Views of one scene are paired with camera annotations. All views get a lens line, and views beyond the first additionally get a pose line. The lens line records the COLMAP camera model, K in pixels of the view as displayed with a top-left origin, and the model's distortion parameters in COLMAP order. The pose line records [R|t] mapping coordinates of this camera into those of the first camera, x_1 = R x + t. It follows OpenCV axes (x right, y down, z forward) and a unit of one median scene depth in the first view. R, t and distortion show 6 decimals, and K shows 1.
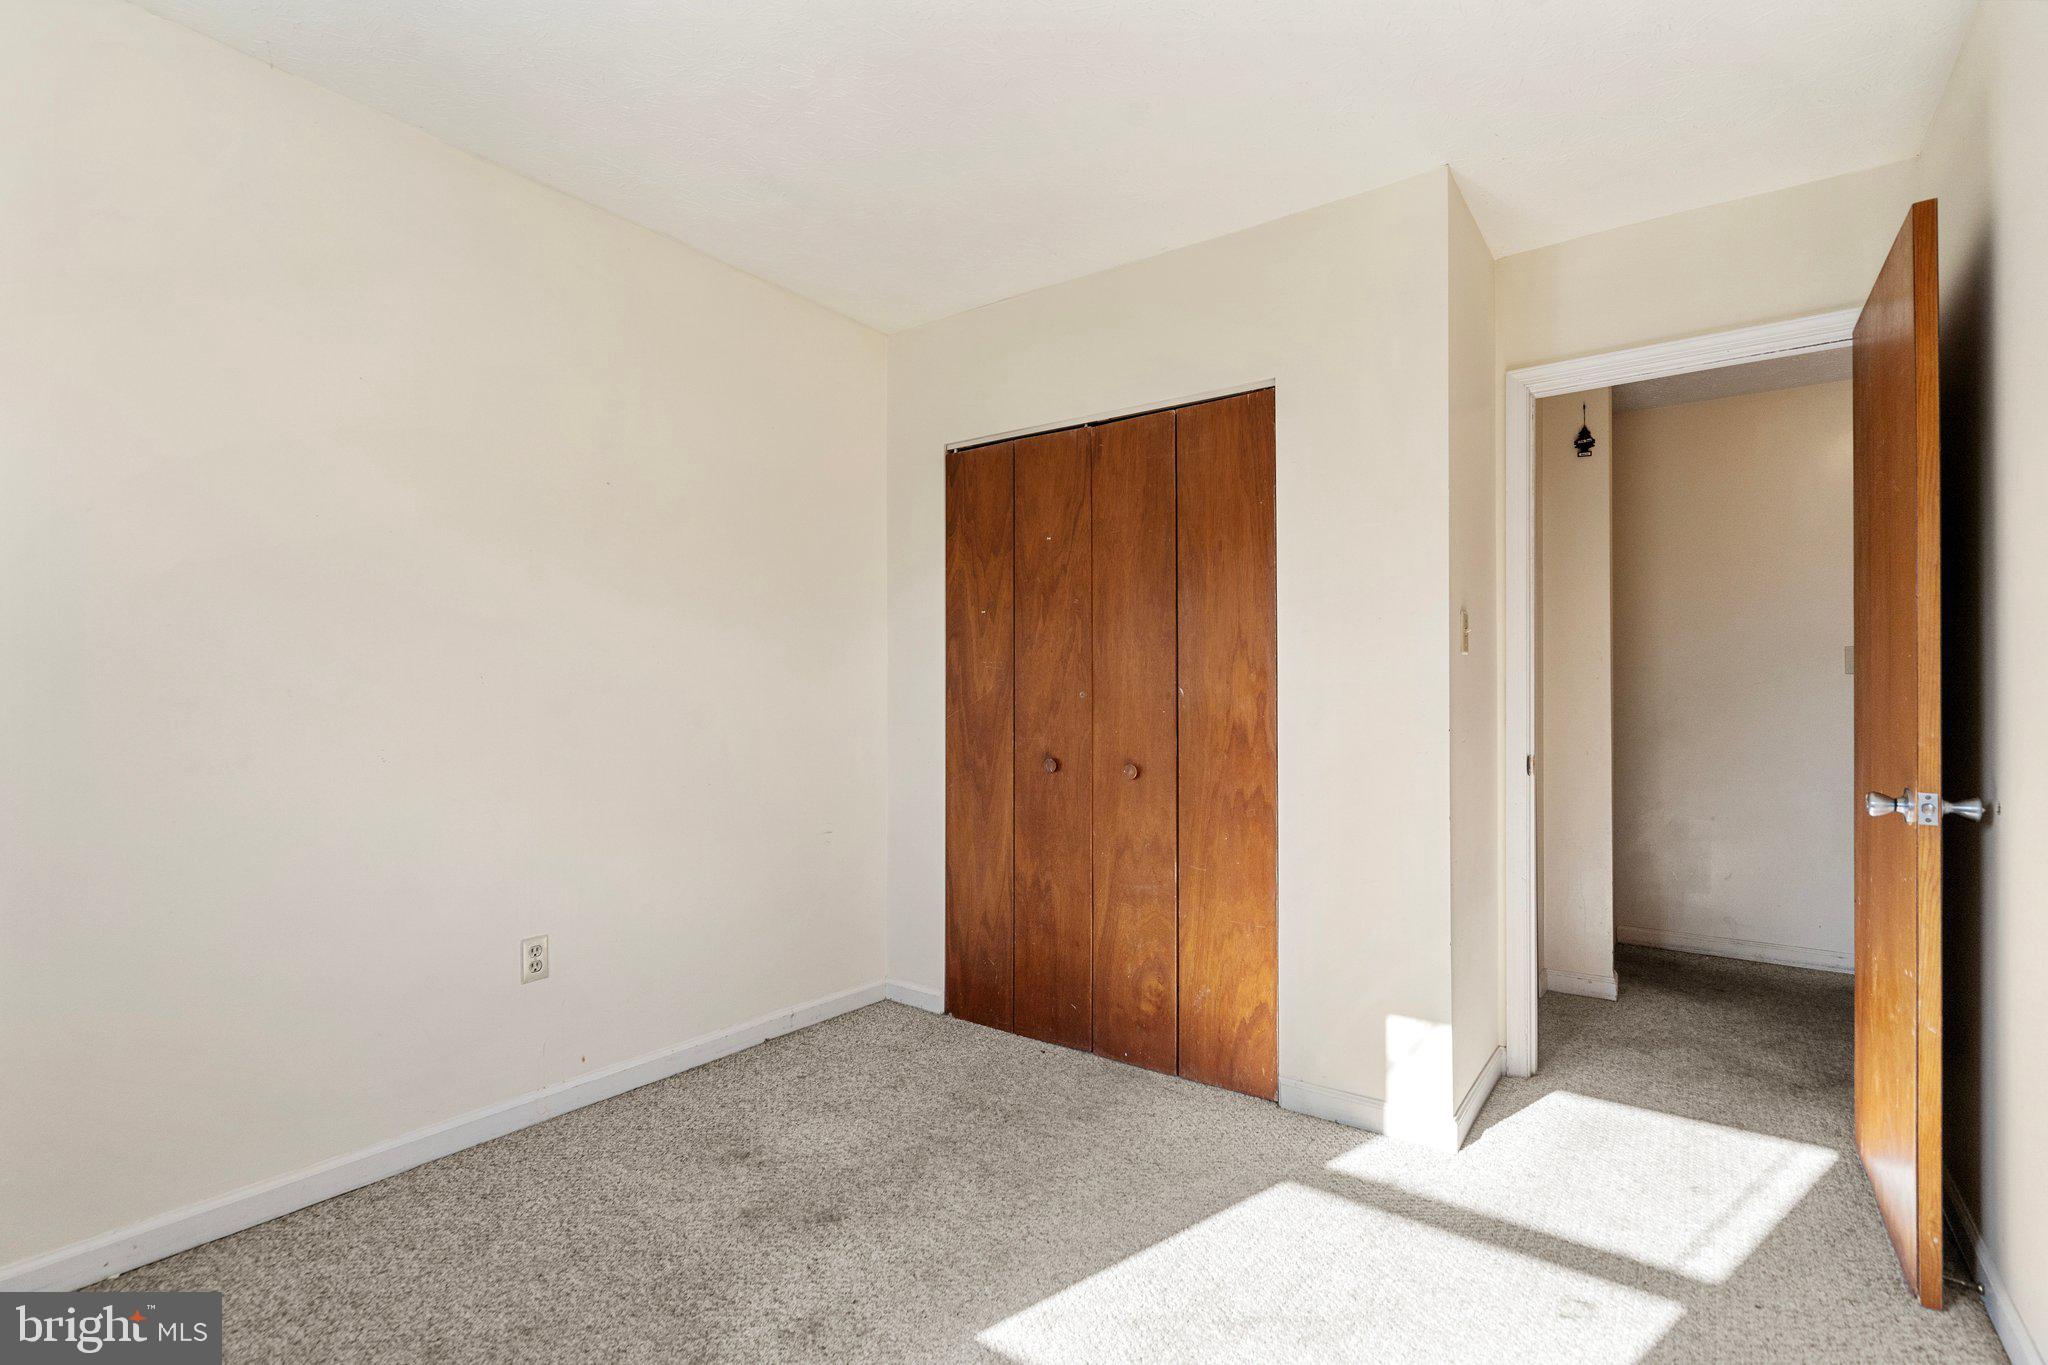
lens RADIAL K [[944.6, 0, 1018.3], [0, 944.6, 691.3], [0, 0, 1]] dist [-0.005442, 0.001934]
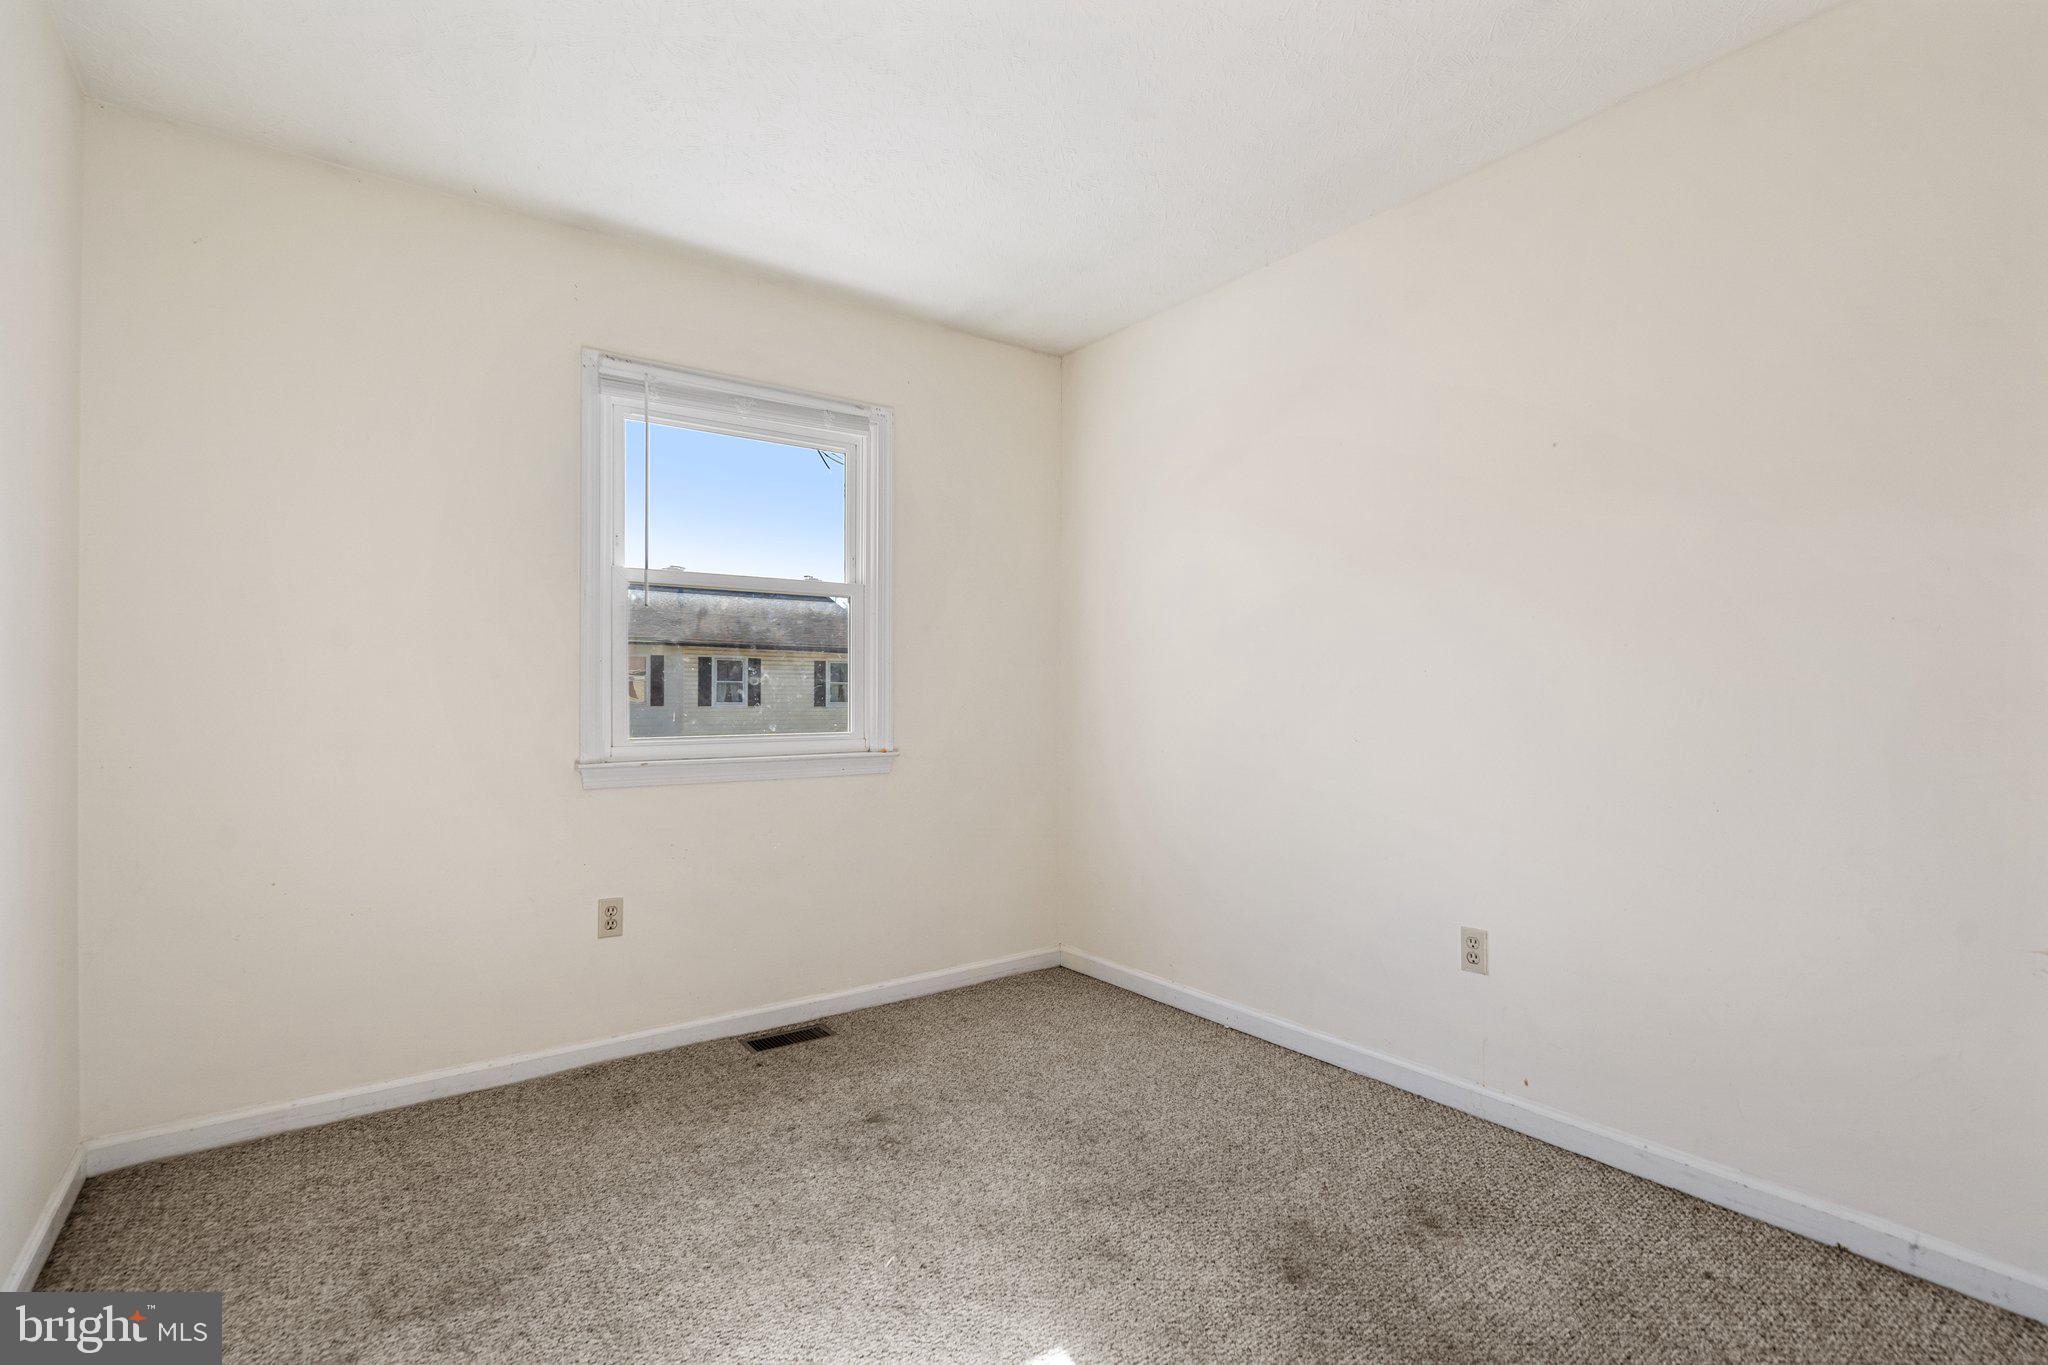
lens RADIAL K [[944.6, 0, 1019.2], [0, 944.6, 682.5], [0, 0, 1]] dist [-0.005442, 0.001934]
pose [[-0.300188, -0.022232, -0.953621, 0.596802], [0.002921, 0.999702, -0.024226, 0.020626], [0.953876, -0.010058, -0.300034, 0.838468]]
